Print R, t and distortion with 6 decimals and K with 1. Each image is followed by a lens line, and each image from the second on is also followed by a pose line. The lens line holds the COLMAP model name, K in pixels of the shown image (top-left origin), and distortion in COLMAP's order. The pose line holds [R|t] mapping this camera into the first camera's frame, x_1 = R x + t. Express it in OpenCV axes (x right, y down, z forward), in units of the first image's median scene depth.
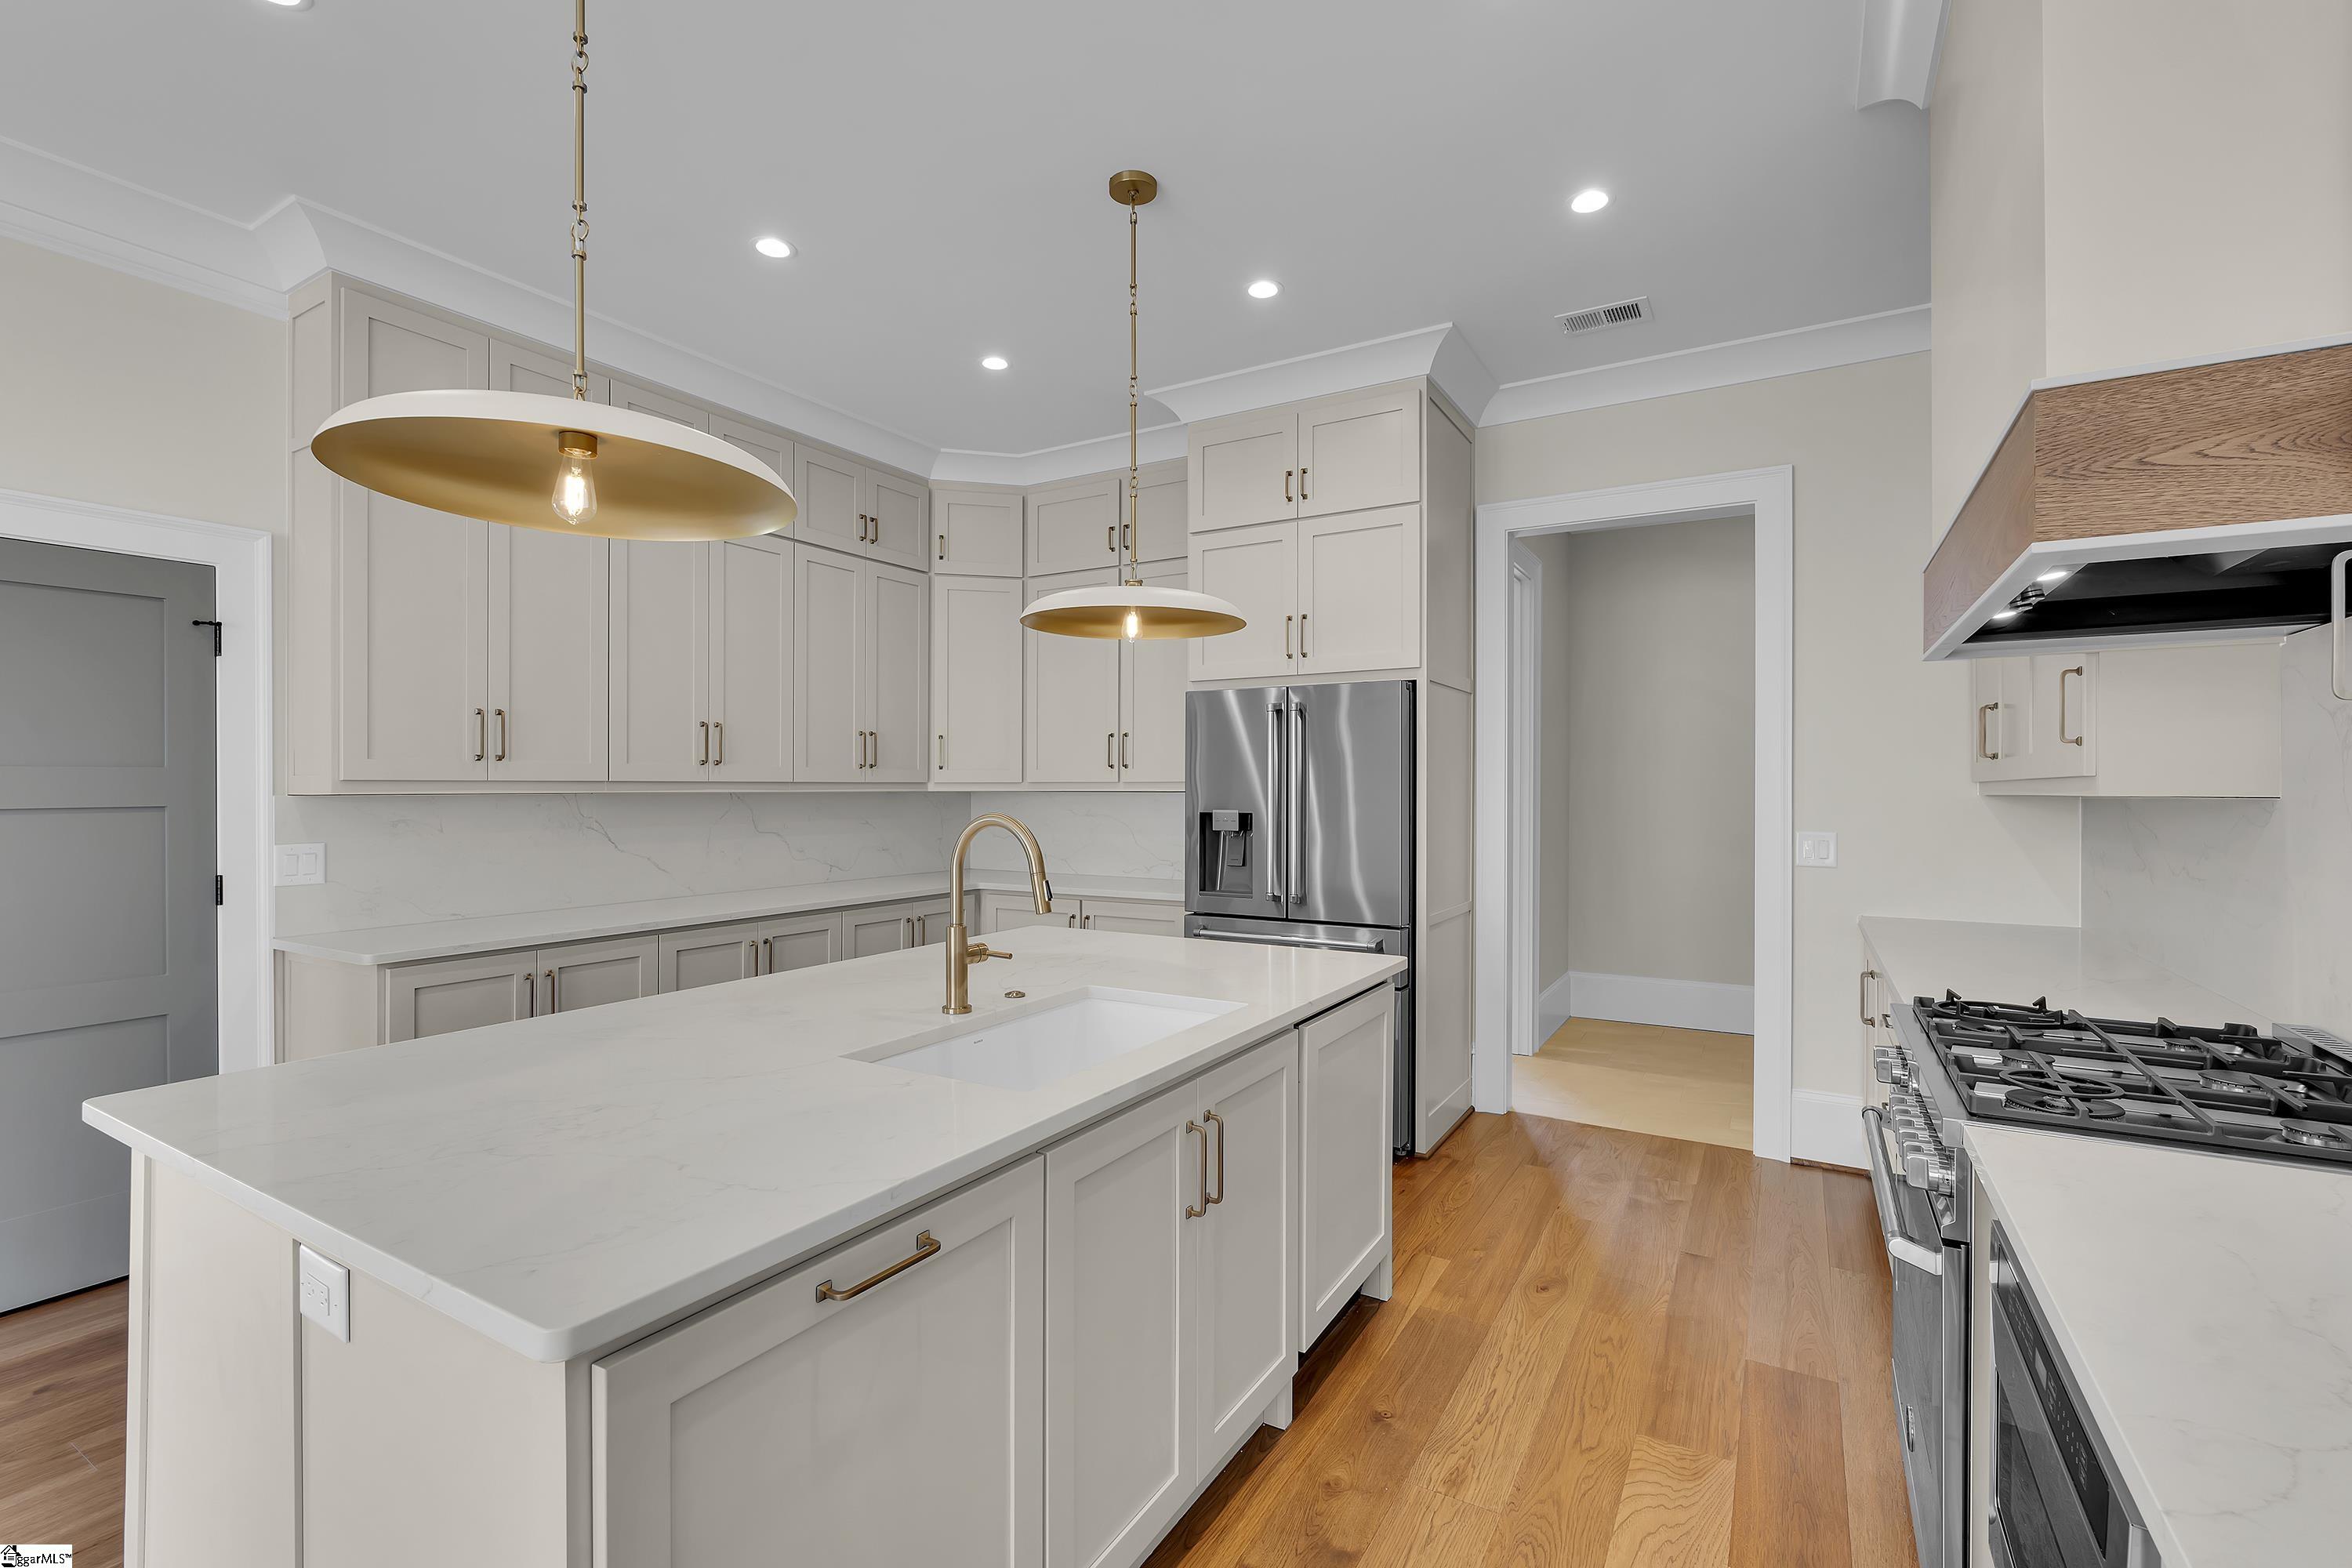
lens RADIAL K [[1041.6, 0, 1179.3], [0, 1041.6, 787.1], [0, 0, 1]] dist [-0.003275, -0.000096]
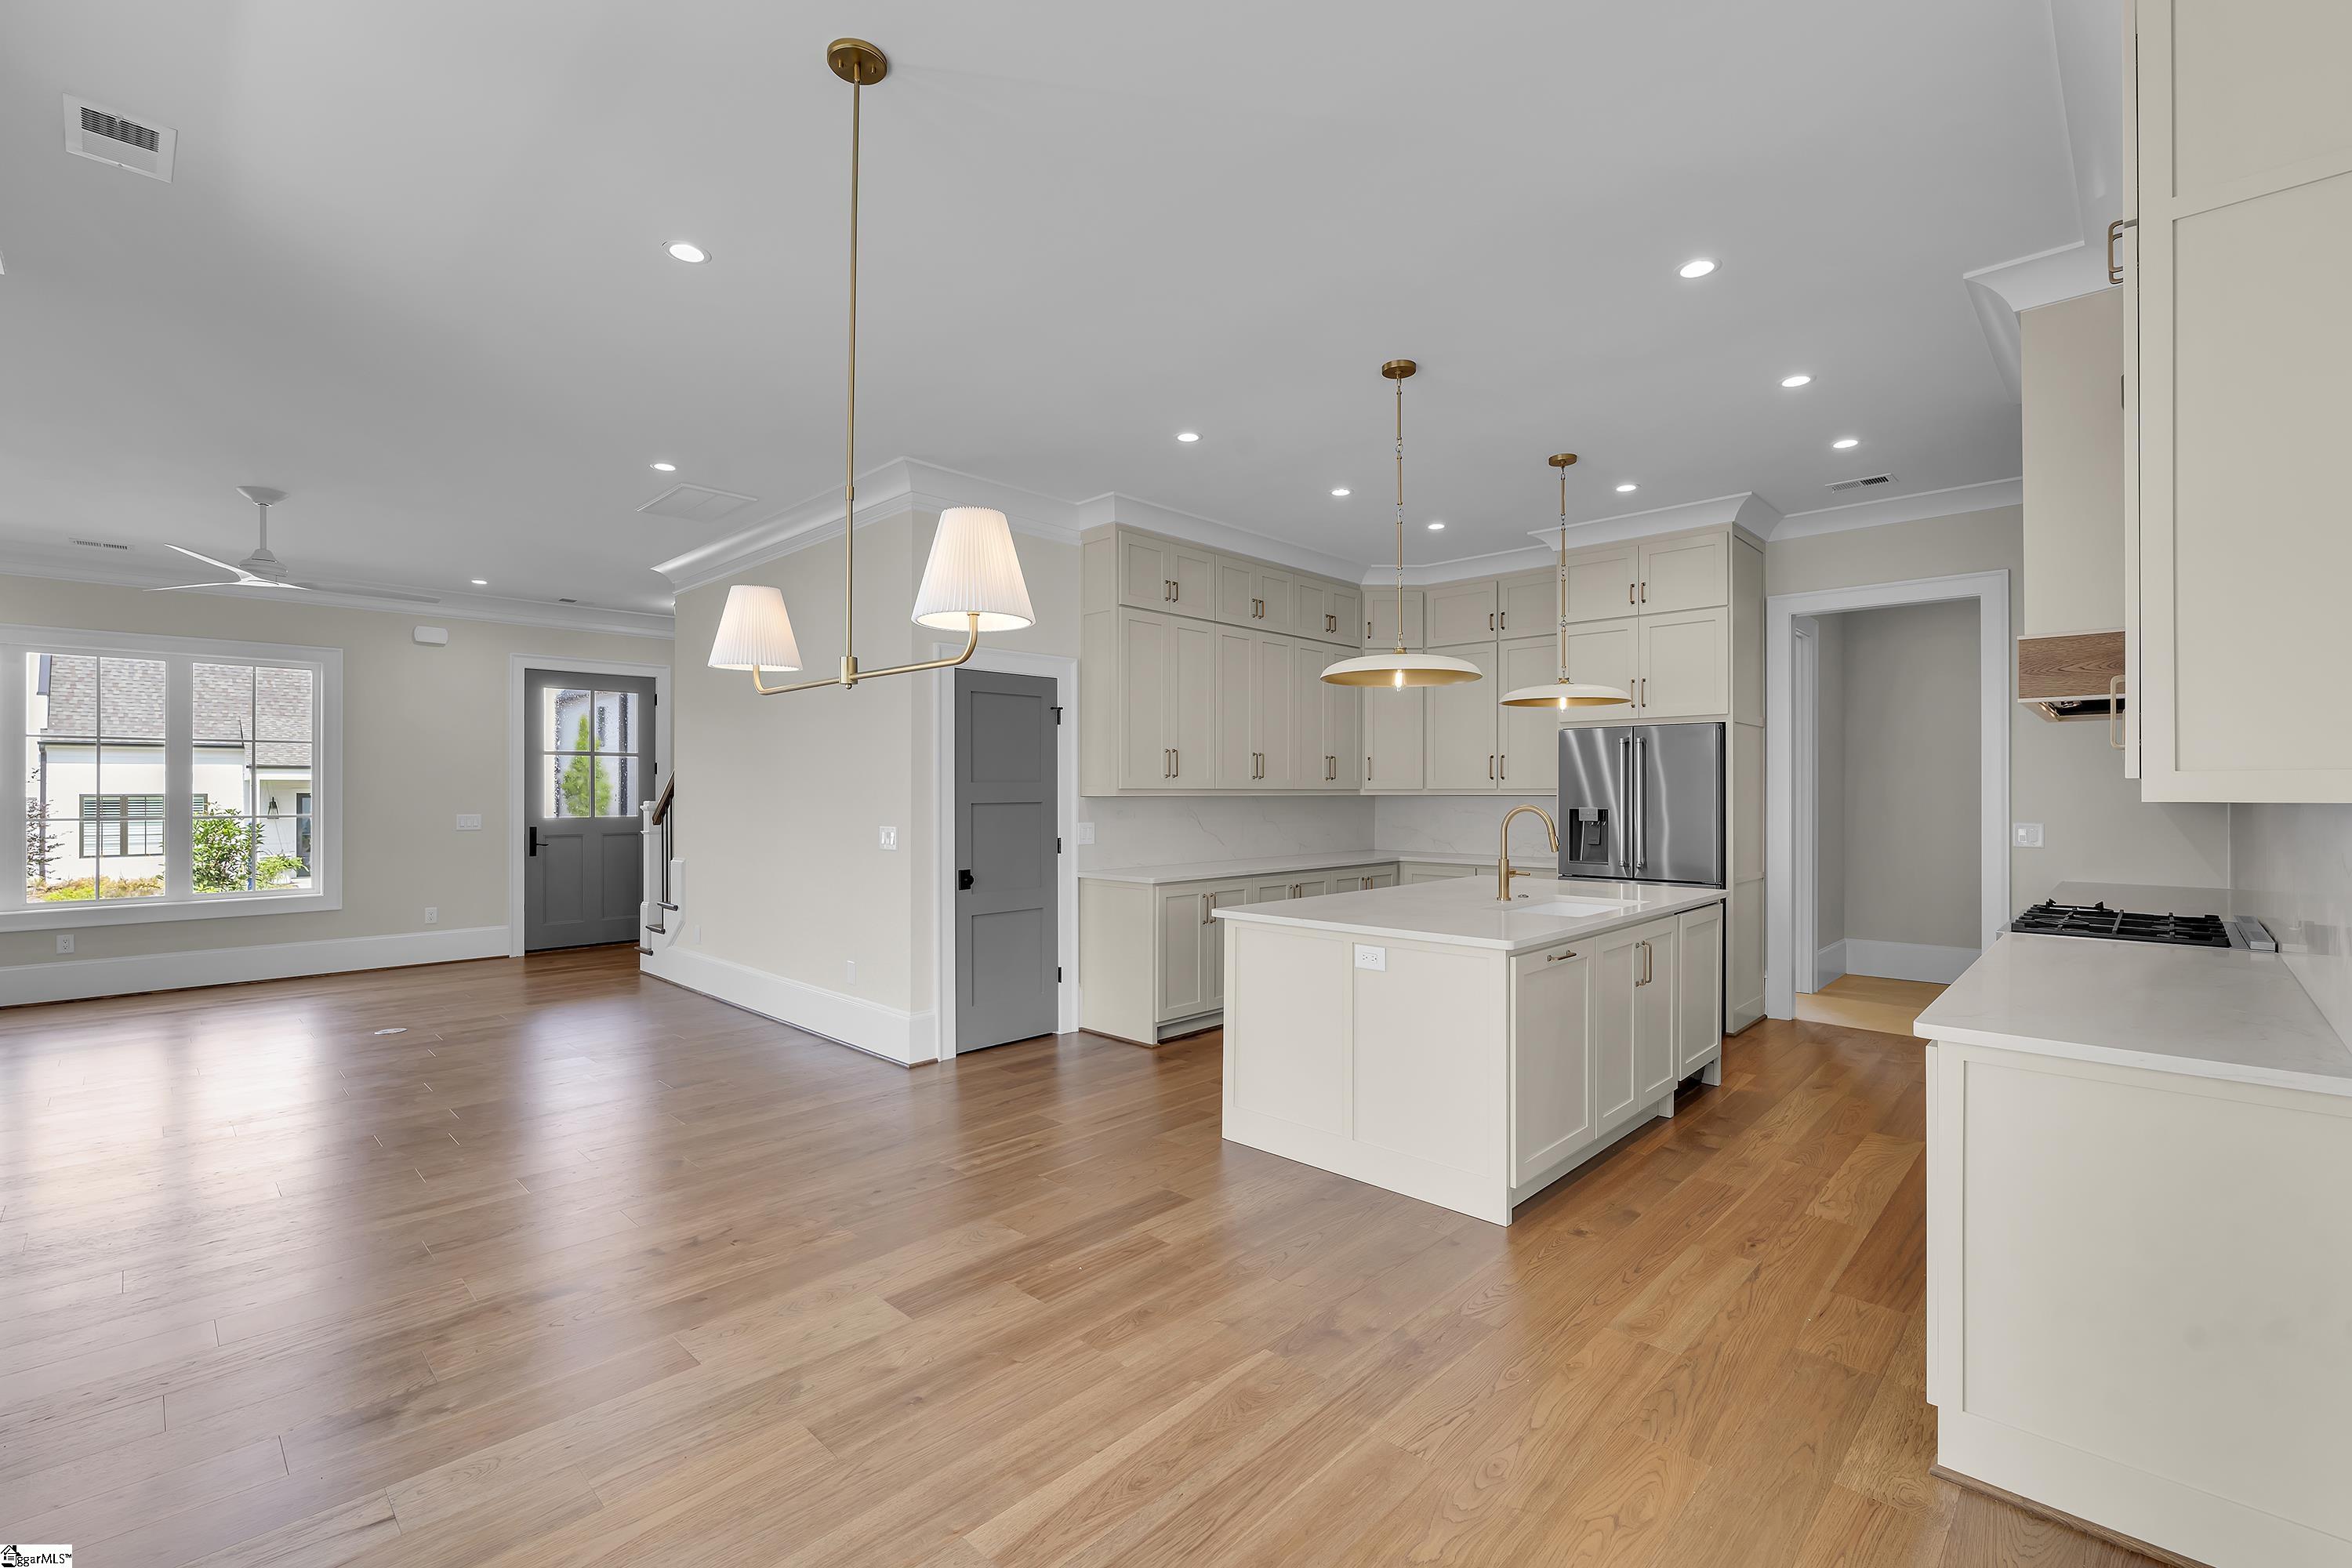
lens RADIAL K [[1041.6, 0, 1179.3], [0, 1041.6, 787.1], [0, 0, 1]] dist [-0.003275, -0.000096]
pose [[0.975122, -0.001289, -0.221666, -0.203969], [0.000325, 0.999990, -0.004385, -0.001162], [0.221669, 0.004203, 0.975113, -0.629255]]
